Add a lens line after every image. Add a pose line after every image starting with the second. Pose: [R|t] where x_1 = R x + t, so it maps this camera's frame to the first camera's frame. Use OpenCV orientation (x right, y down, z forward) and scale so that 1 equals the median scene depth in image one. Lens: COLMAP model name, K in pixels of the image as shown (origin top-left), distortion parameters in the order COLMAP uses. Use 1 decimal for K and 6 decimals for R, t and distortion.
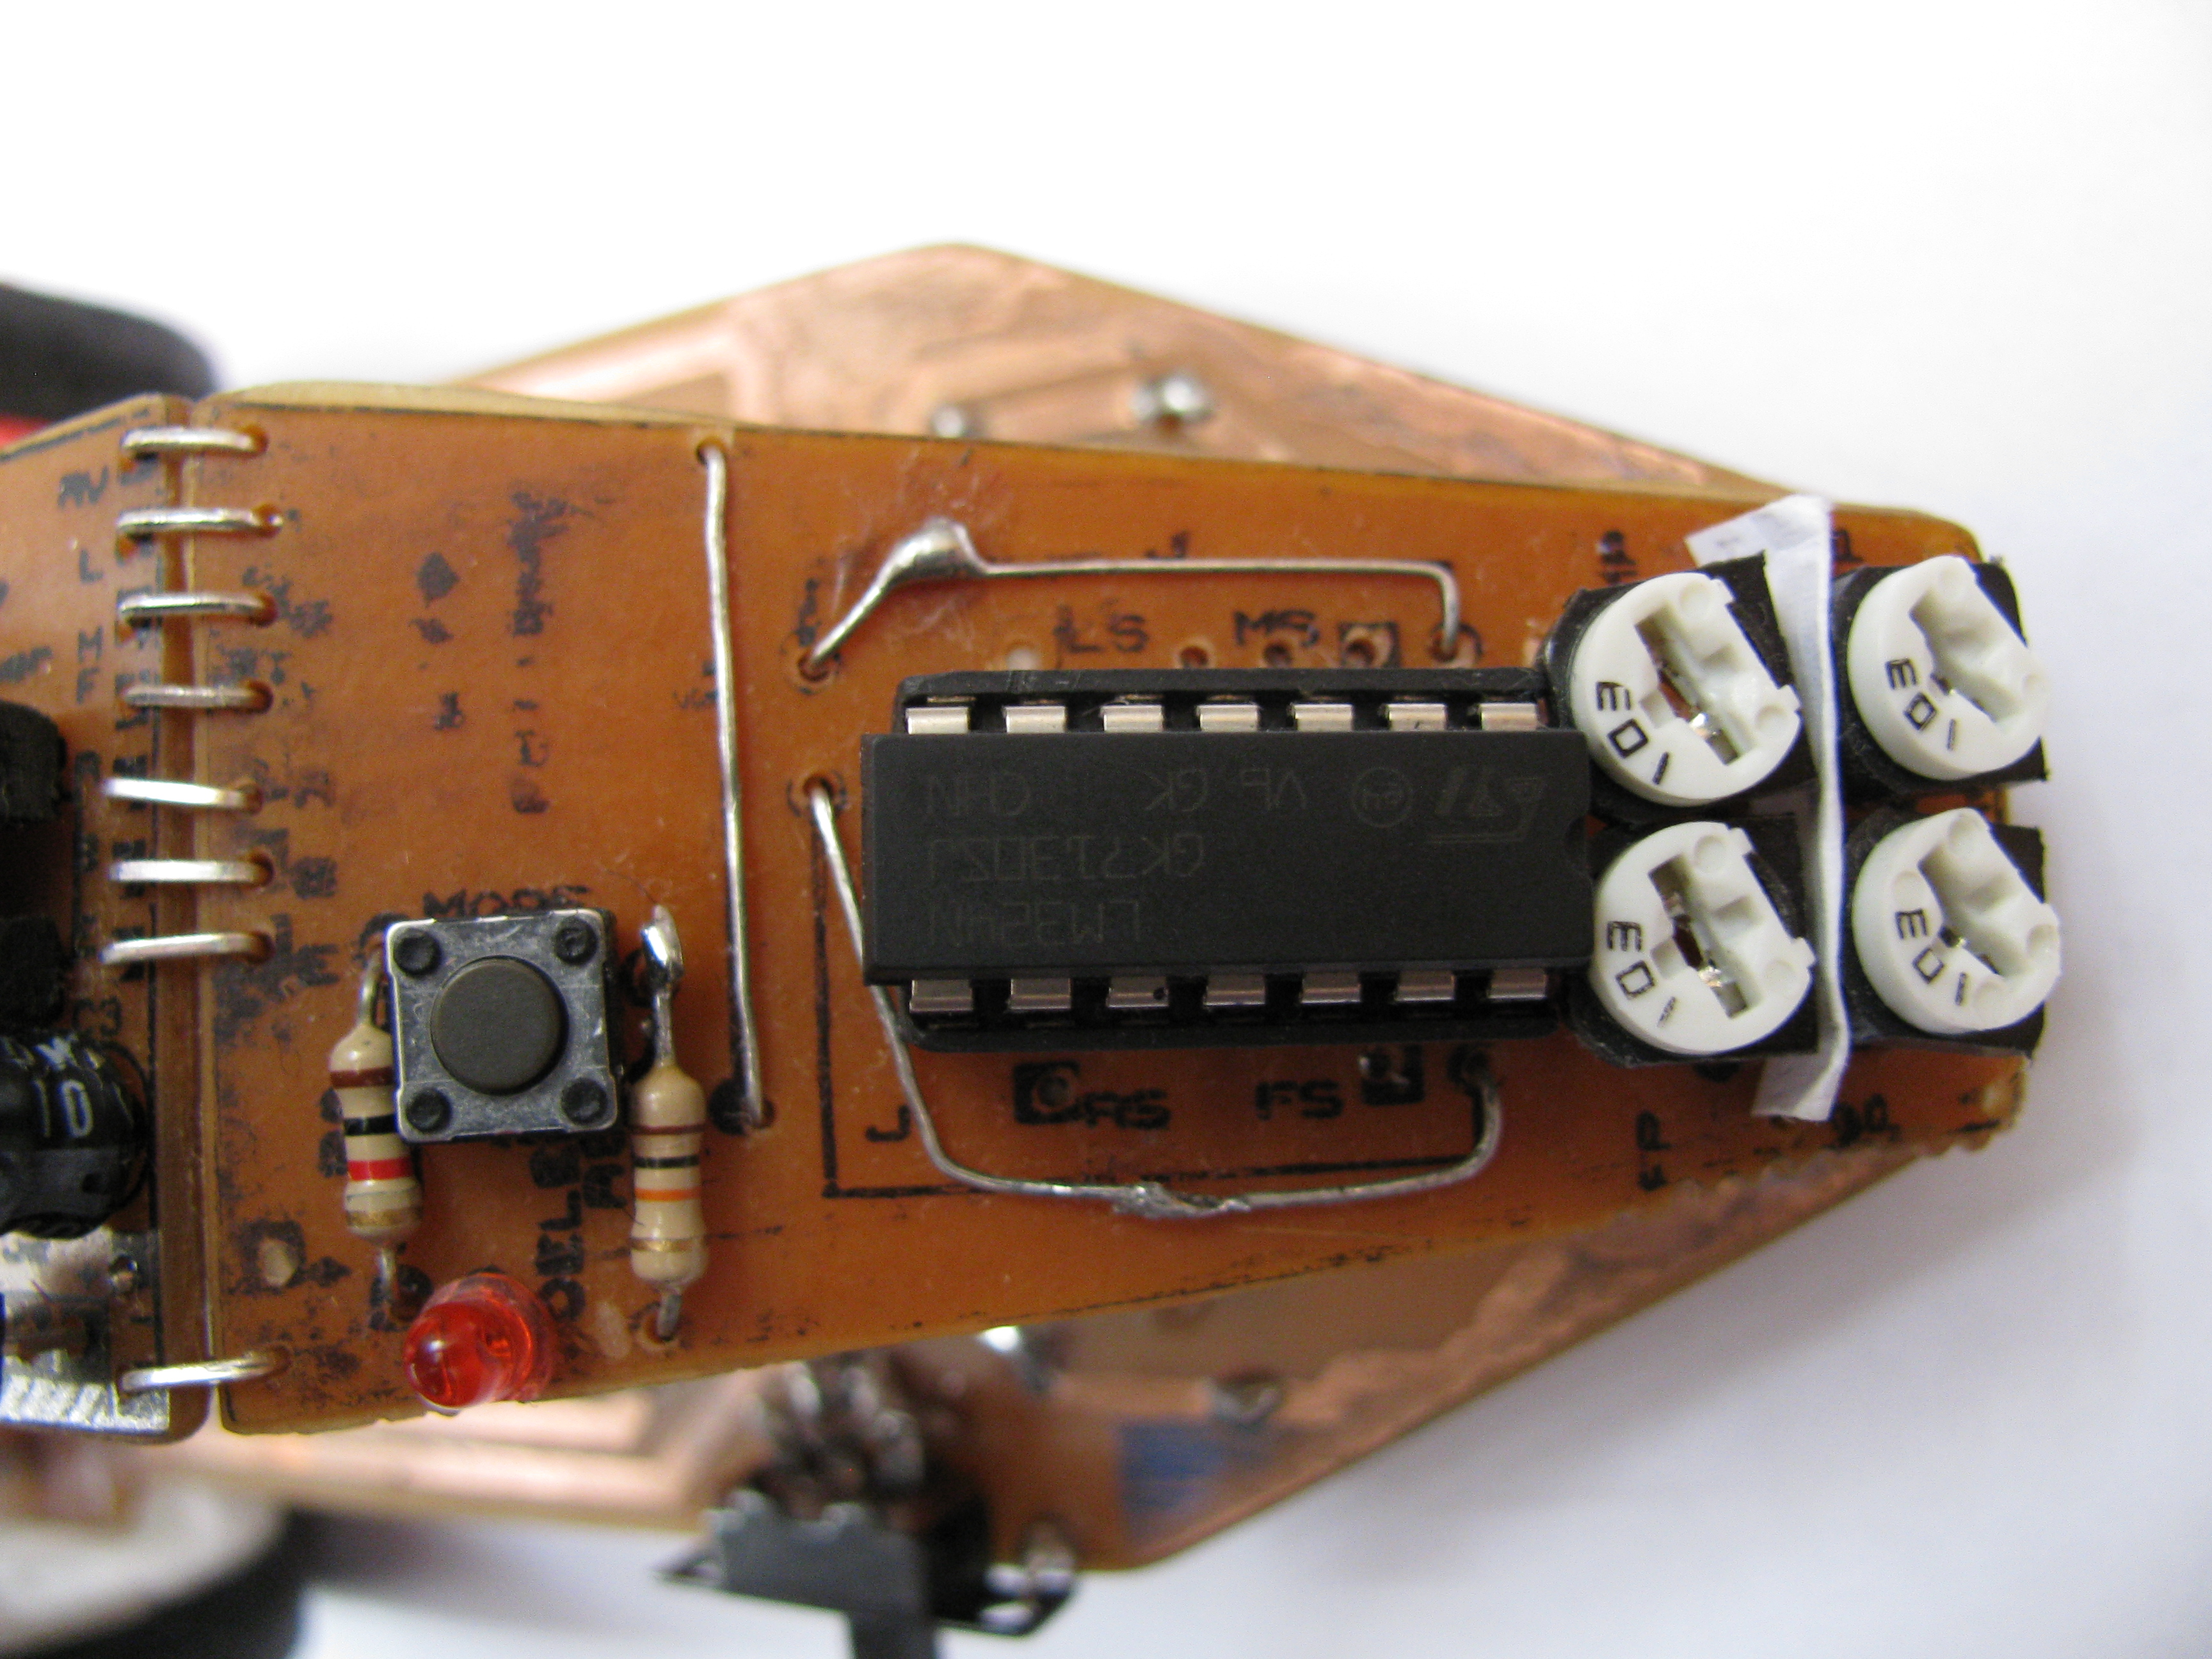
lens RADIAL K [[2237.3, 0, 1106.0], [0, 2237.3, 829.5], [0, 0, 1]] dist [-0.214696, 0.020591]
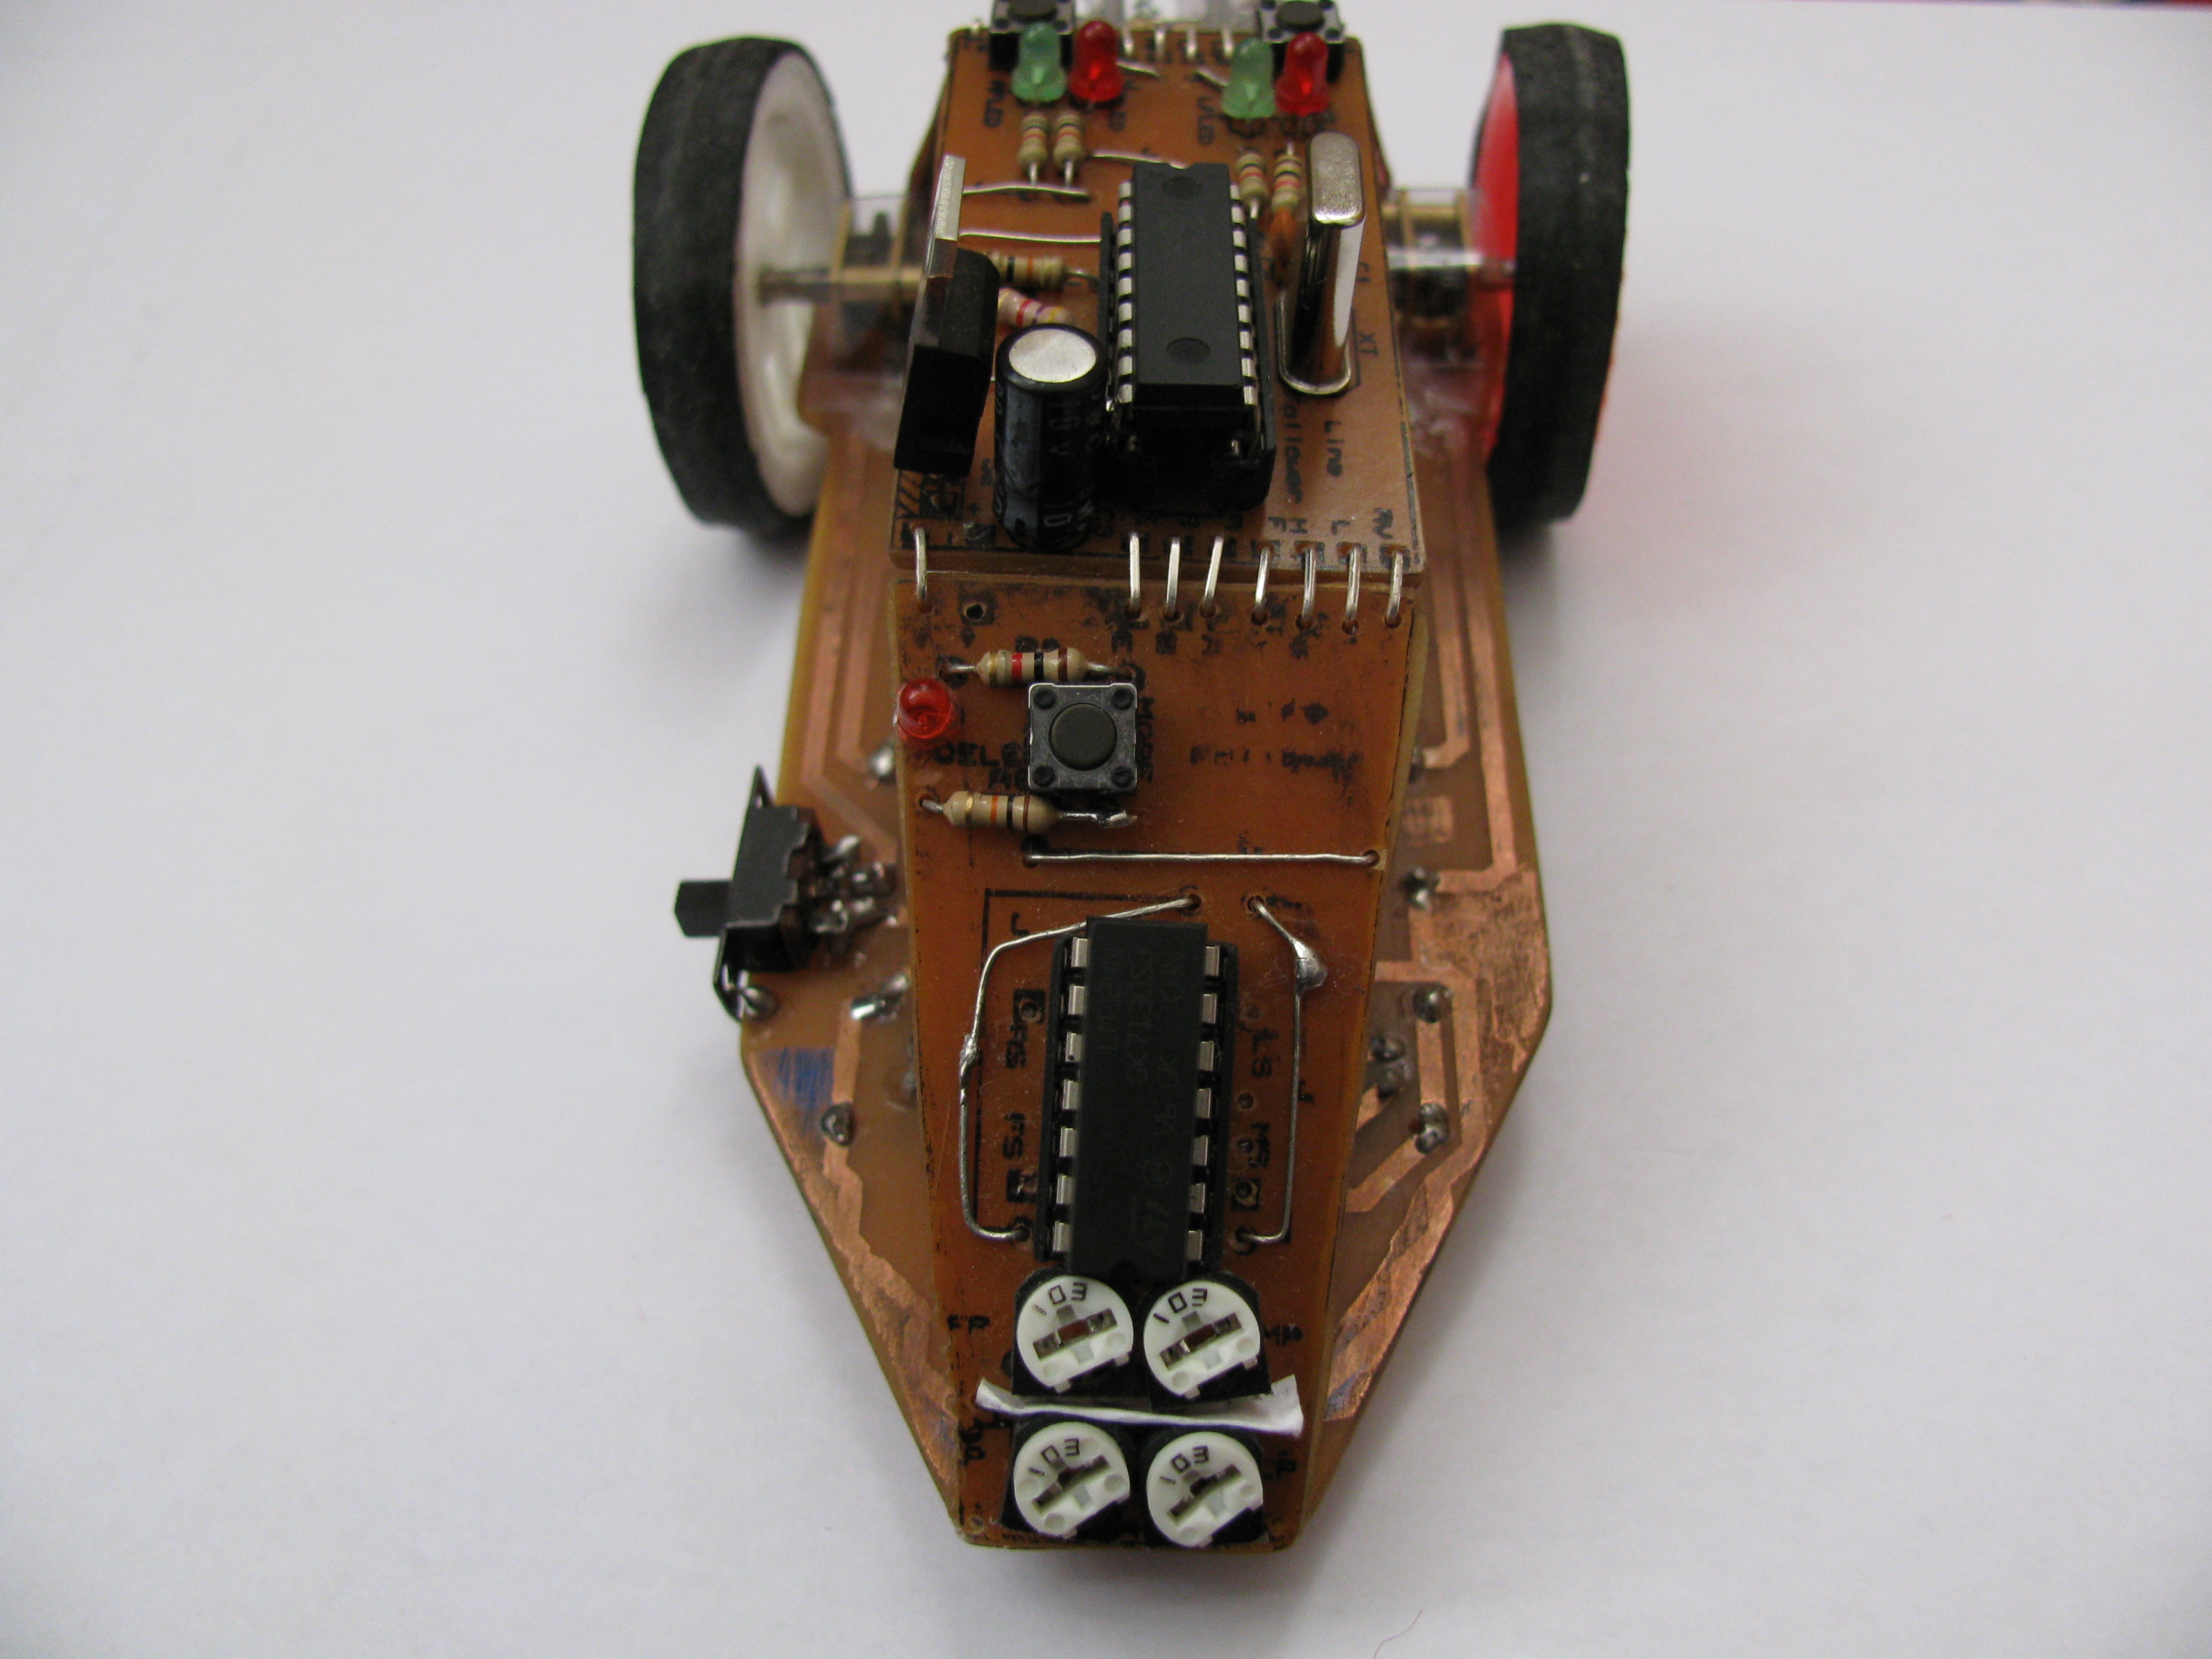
lens RADIAL K [[2237.3, 0, 1106.0], [0, 2237.3, 829.5], [0, 0, 1]] dist [-0.214696, 0.020591]
pose [[-0.084092, 0.983527, -0.160011, 0.131973], [-0.992869, -0.069085, 0.097156, -0.131956], [0.084501, 0.167040, 0.982322, -0.969176]]
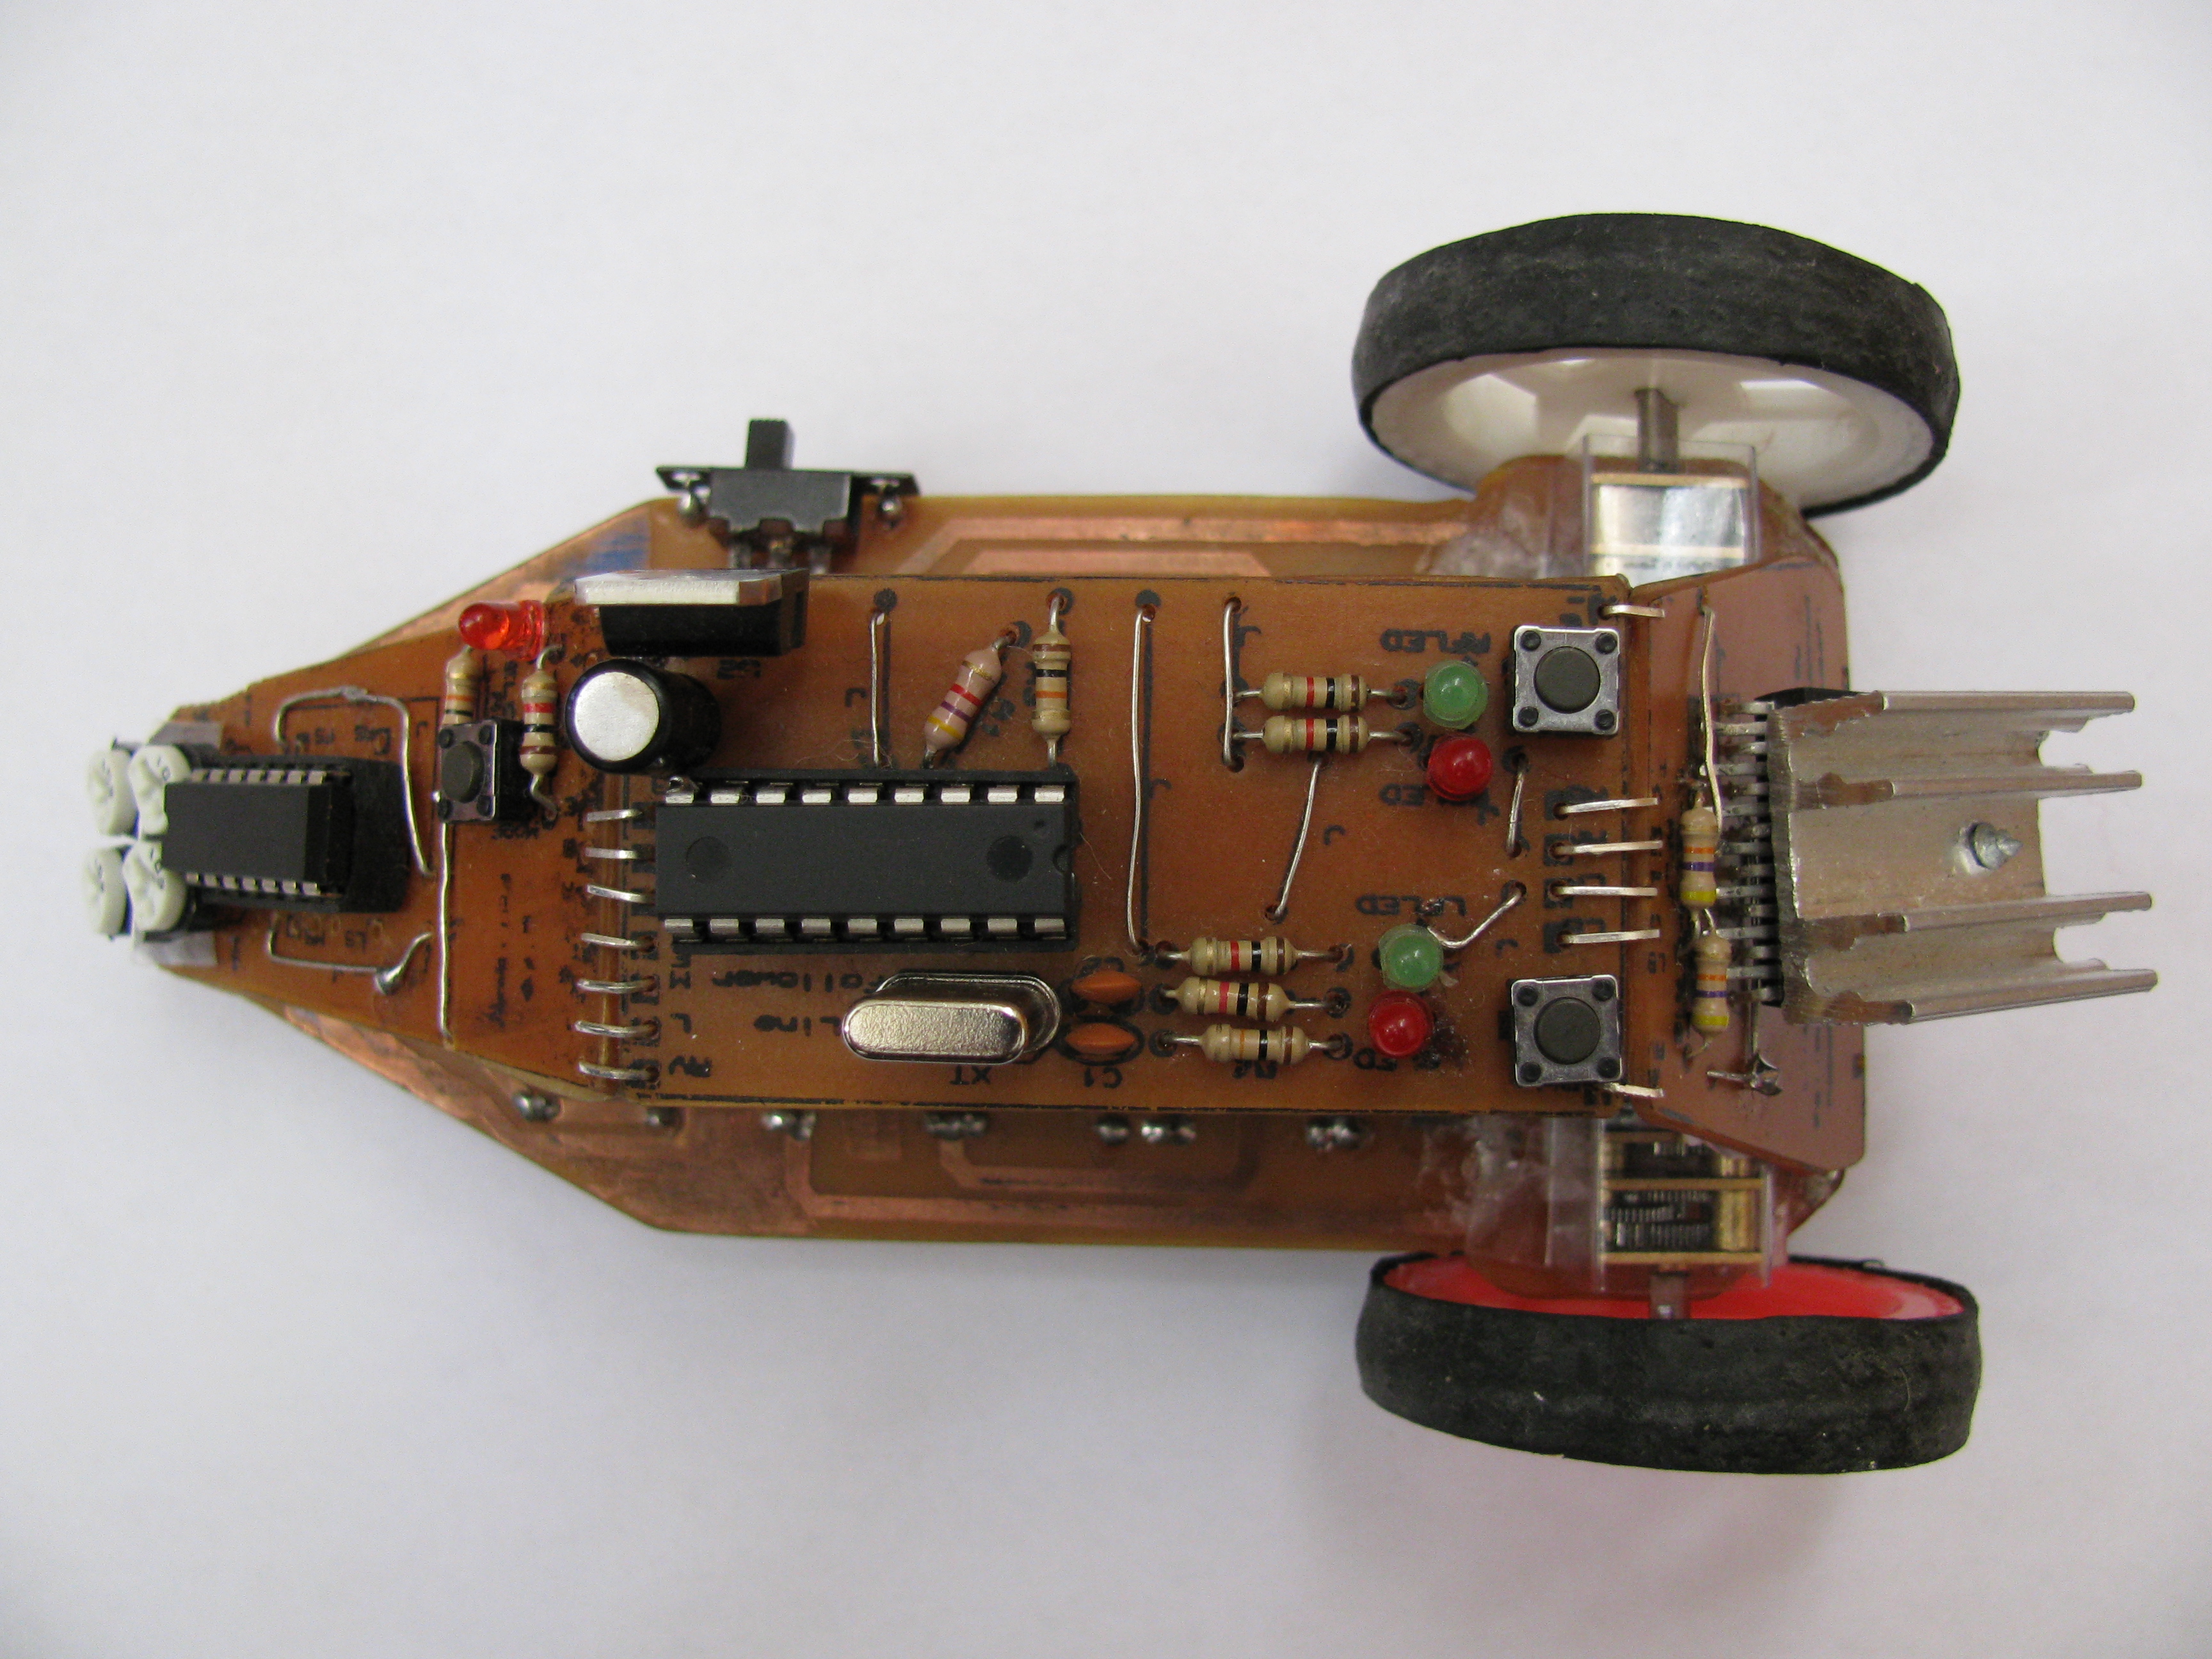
lens RADIAL K [[2237.3, 0, 1106.0], [0, 2237.3, 829.5], [0, 0, 1]] dist [-0.214696, 0.020591]
pose [[-0.840889, -0.052979, 0.538609, -1.929408], [0.112565, -0.990554, 0.078306, -0.066974], [0.529372, 0.126475, 0.838909, -0.504276]]
